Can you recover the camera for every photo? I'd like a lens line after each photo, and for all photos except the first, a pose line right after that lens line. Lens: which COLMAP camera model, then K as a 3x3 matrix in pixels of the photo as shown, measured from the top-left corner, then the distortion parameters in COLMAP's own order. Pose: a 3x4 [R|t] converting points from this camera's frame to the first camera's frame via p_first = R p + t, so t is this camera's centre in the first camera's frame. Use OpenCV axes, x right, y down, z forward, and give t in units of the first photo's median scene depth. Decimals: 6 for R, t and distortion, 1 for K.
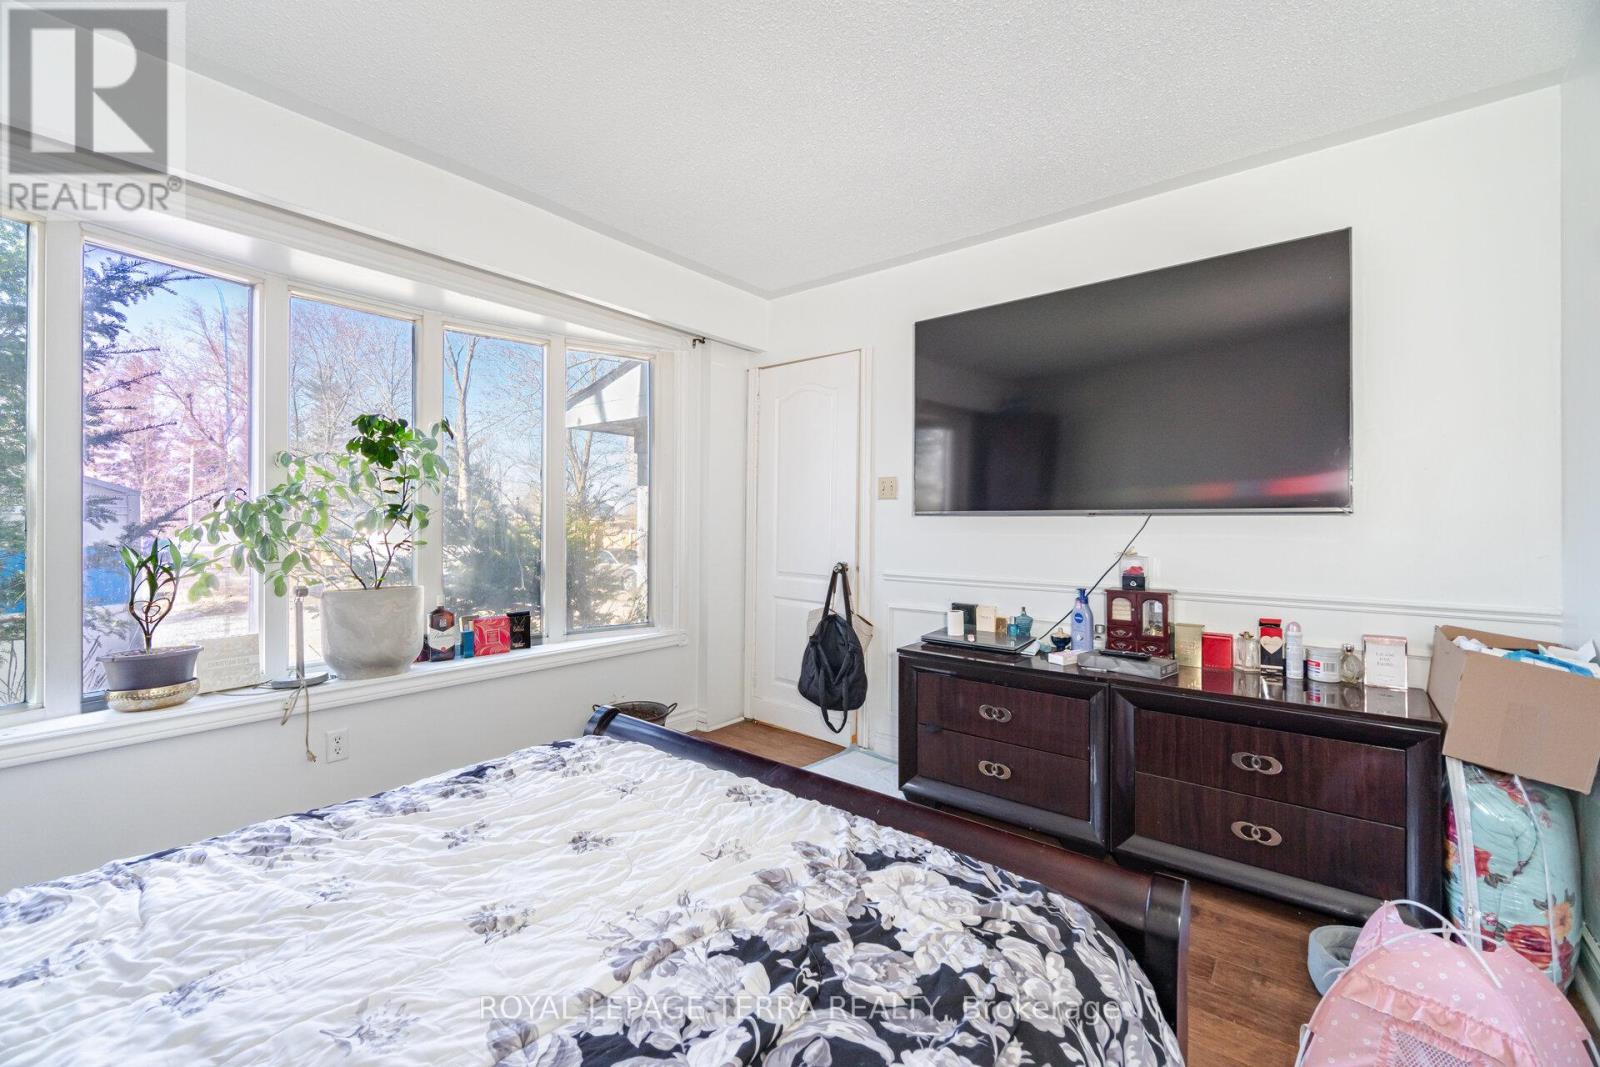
lens RADIAL K [[655.0, 0, 795.0], [0, 655.0, 526.5], [0, 0, 1]] dist [0.004897, -0.001533]
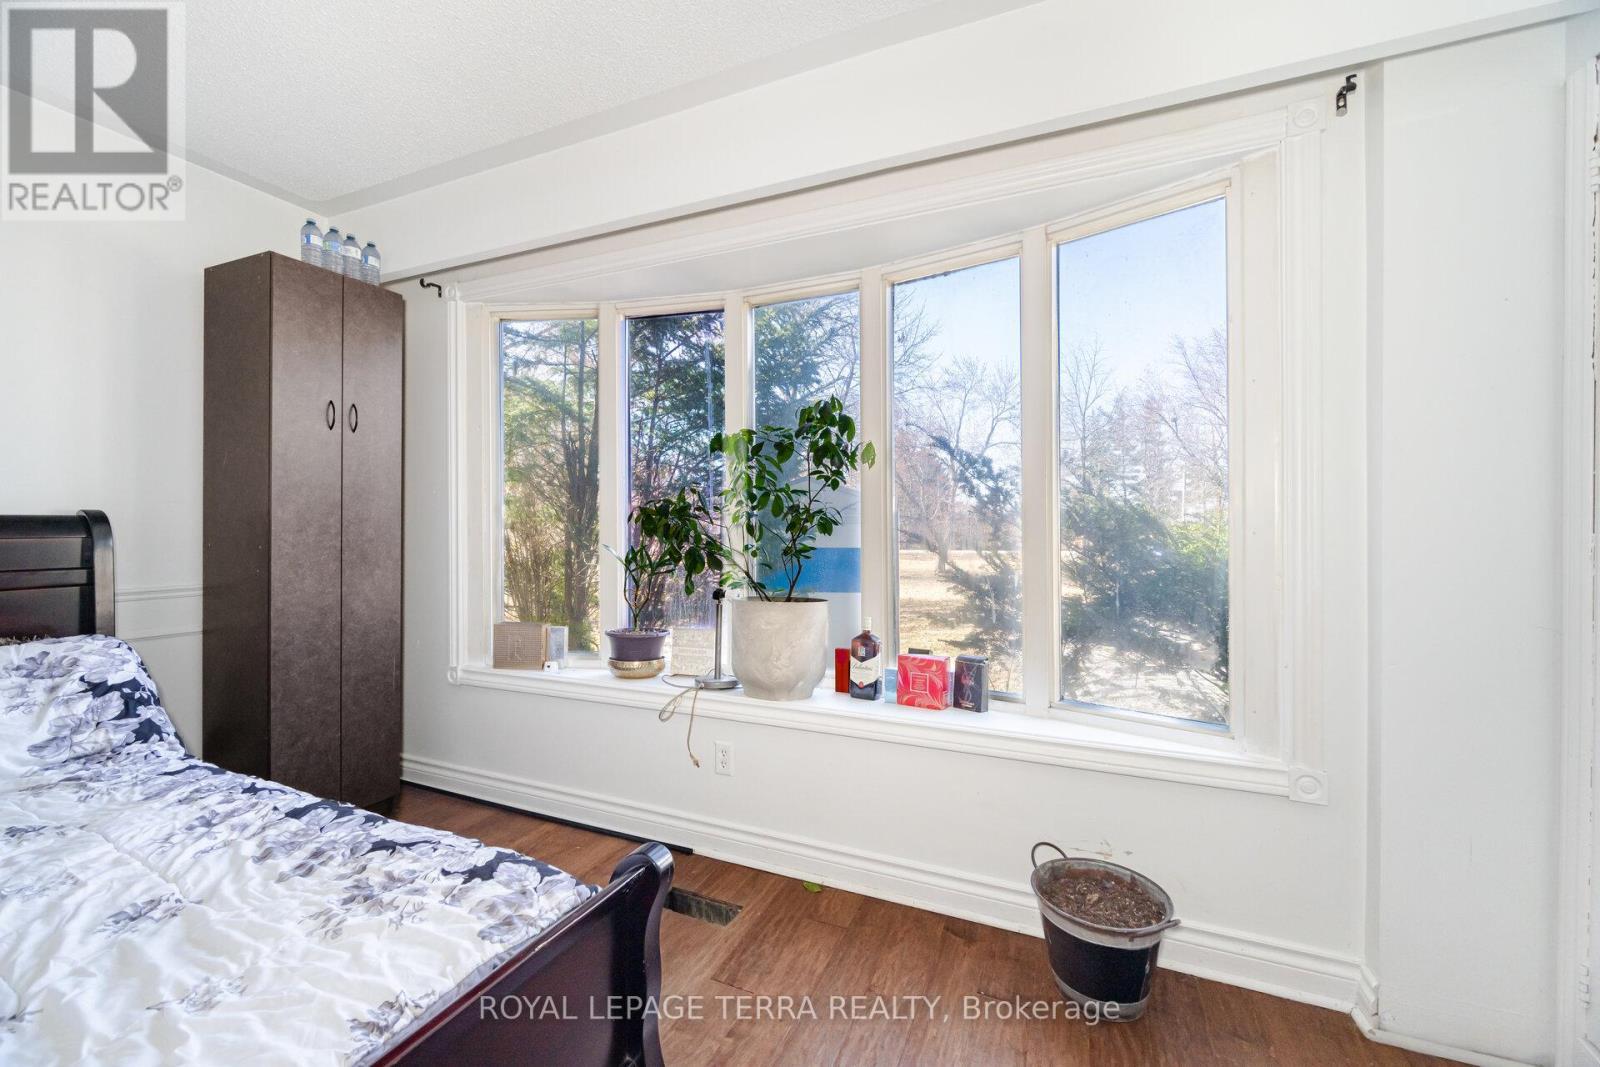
lens RADIAL K [[655.0, 0, 789.2], [0, 655.0, 527.8], [0, 0, 1]] dist [0.004897, -0.001533]
pose [[0.256933, -0.003970, -0.966421, 0.216922], [-0.004792, 0.999974, -0.005382, -0.000816], [0.966417, 0.006014, 0.256907, 0.698694]]
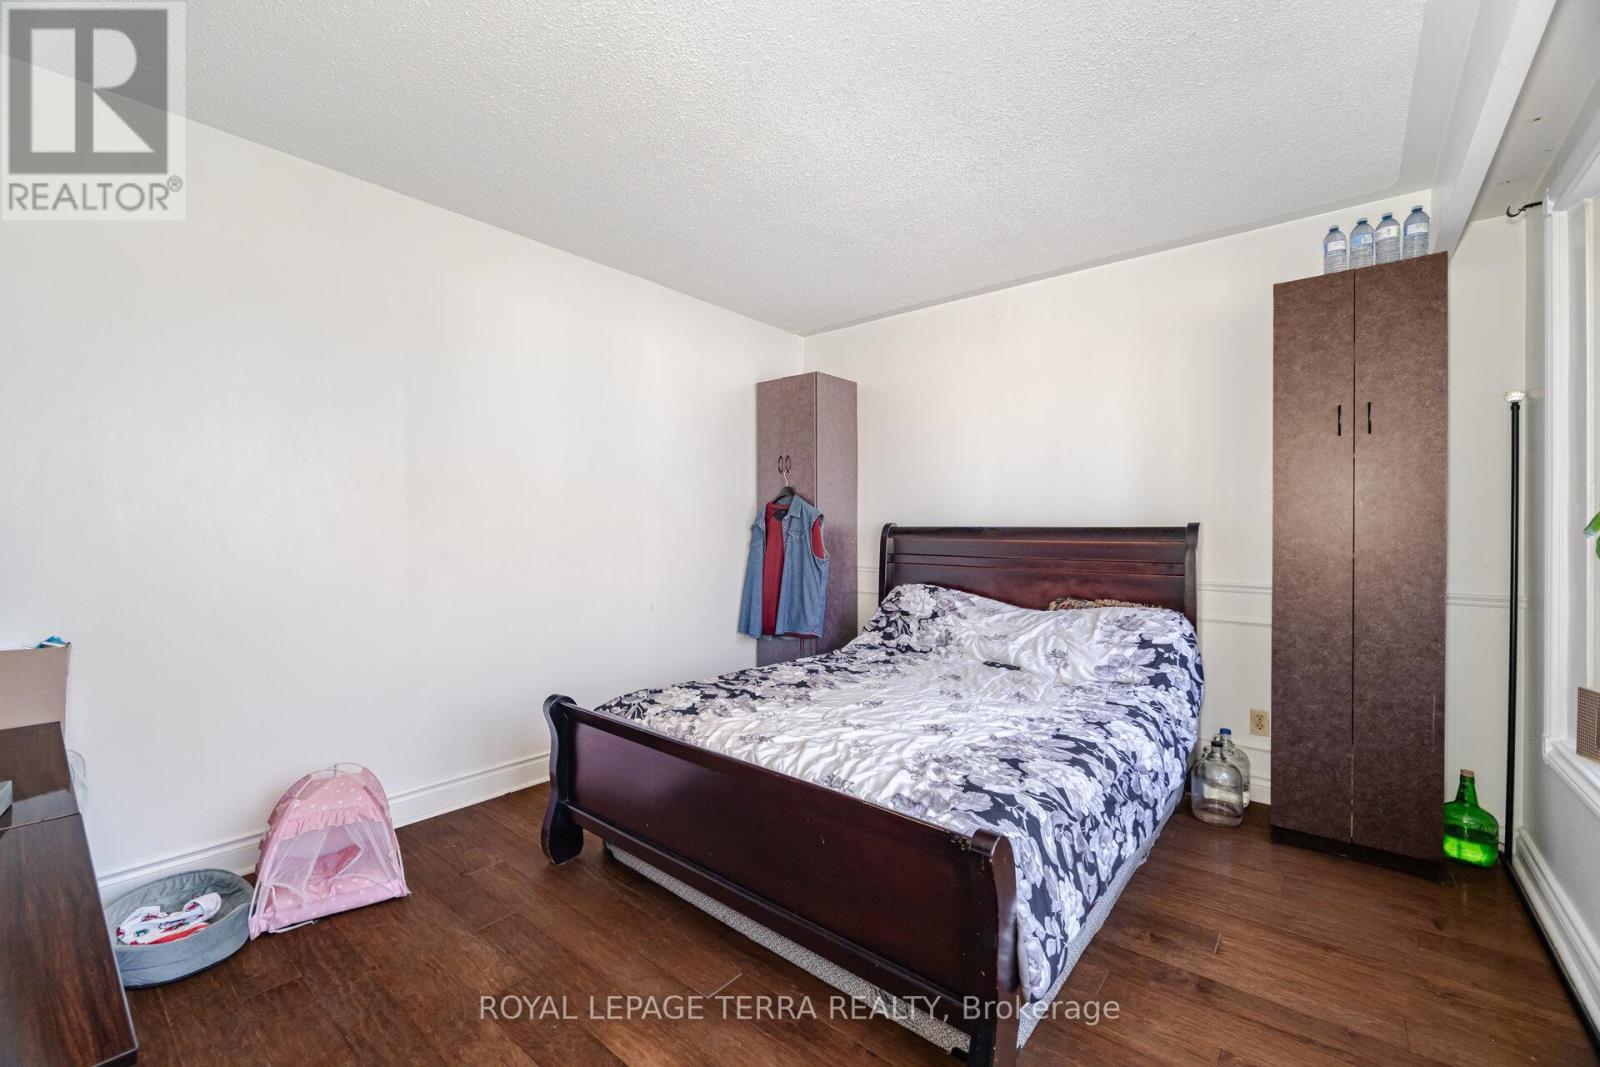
lens RADIAL K [[655.0, 0, 793.2], [0, 655.0, 531.8], [0, 0, 1]] dist [0.004897, -0.001533]
pose [[-0.999913, -0.010939, 0.007409, -0.072248], [-0.010891, 0.999920, 0.006471, -0.006631], [-0.007479, 0.006390, -0.999952, 1.163843]]
